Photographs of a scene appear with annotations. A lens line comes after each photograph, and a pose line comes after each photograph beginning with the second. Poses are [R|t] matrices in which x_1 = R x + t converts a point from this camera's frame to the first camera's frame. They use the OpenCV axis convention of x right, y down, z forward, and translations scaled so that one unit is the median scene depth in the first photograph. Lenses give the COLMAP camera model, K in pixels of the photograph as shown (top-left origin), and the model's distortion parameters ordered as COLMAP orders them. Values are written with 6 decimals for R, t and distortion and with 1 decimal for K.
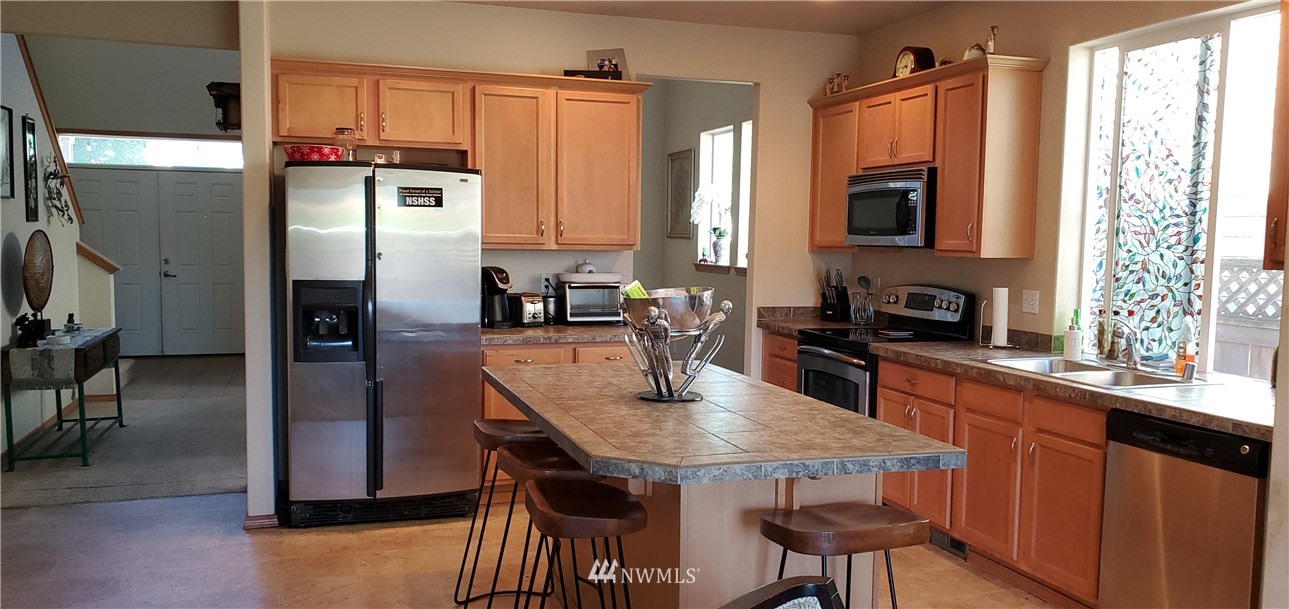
lens RADIAL K [[1007.1, 0, 644.5], [0, 1007.1, 304.5], [0, 0, 1]] dist [0.053729, -0.059215]
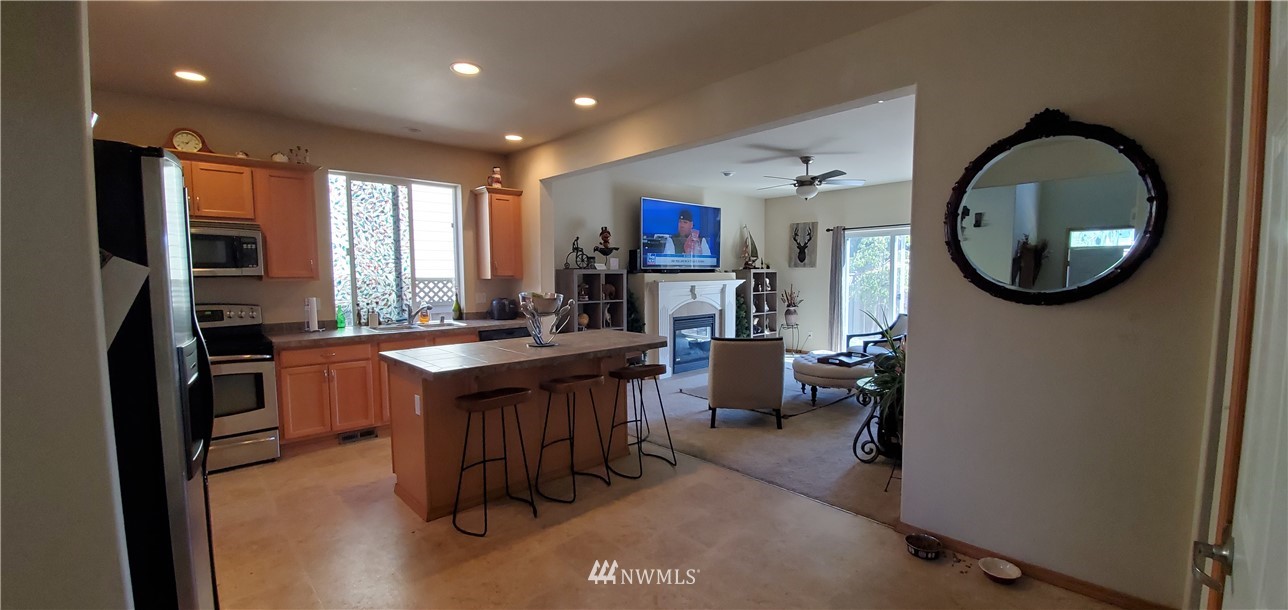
lens RADIAL K [[511.0, 0, 665.0], [0, 511.0, 310.7], [0, 0, 1]] dist [0.015452, -0.015057]
pose [[-0.440860, -0.078921, 0.894099, -0.682044], [0.060854, 0.991207, 0.117498, -0.057783], [-0.895510, 0.106210, -0.432181, 0.793330]]
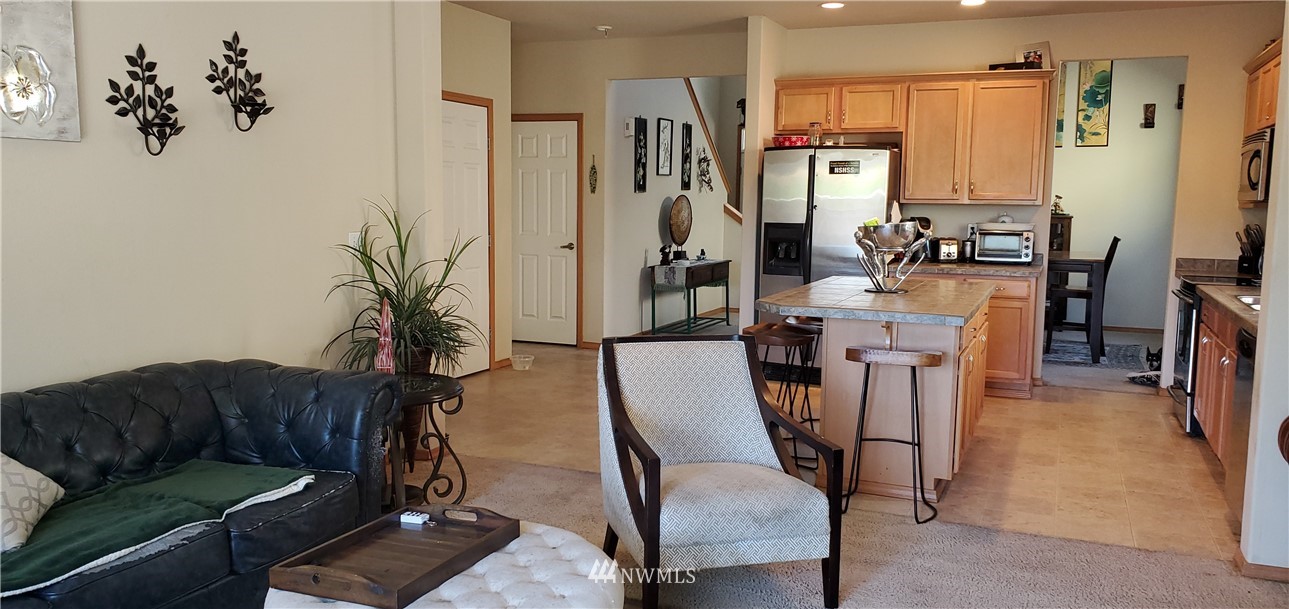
lens RADIAL K [[1007.1, 0, 644.5], [0, 1007.1, 304.5], [0, 0, 1]] dist [0.053729, -0.059215]
pose [[0.753761, 0.064084, -0.654017, 0.501441], [-0.046743, 0.997941, 0.043912, 0.039814], [0.655485, -0.002529, 0.755204, -0.291581]]
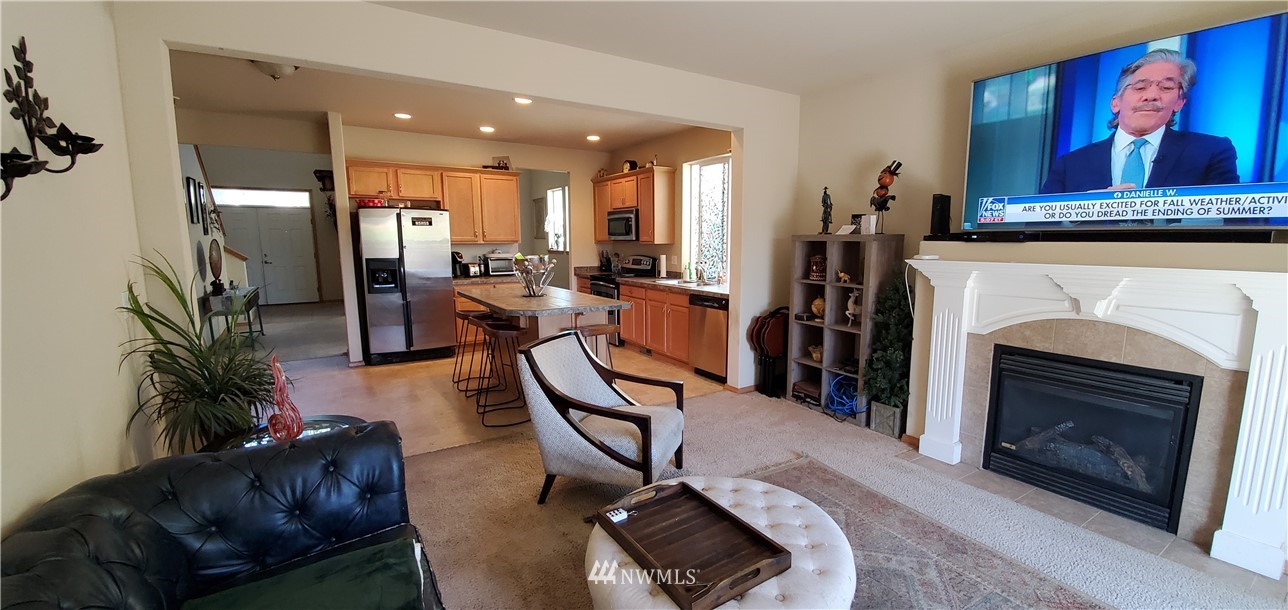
lens RADIAL K [[511.0, 0, 665.0], [0, 511.0, 310.7], [0, 0, 1]] dist [0.015452, -0.015057]
pose [[0.964878, -0.051396, 0.257621, 0.004670], [0.032467, 0.996487, 0.077202, 0.024266], [-0.260683, -0.066126, 0.963157, -0.283879]]
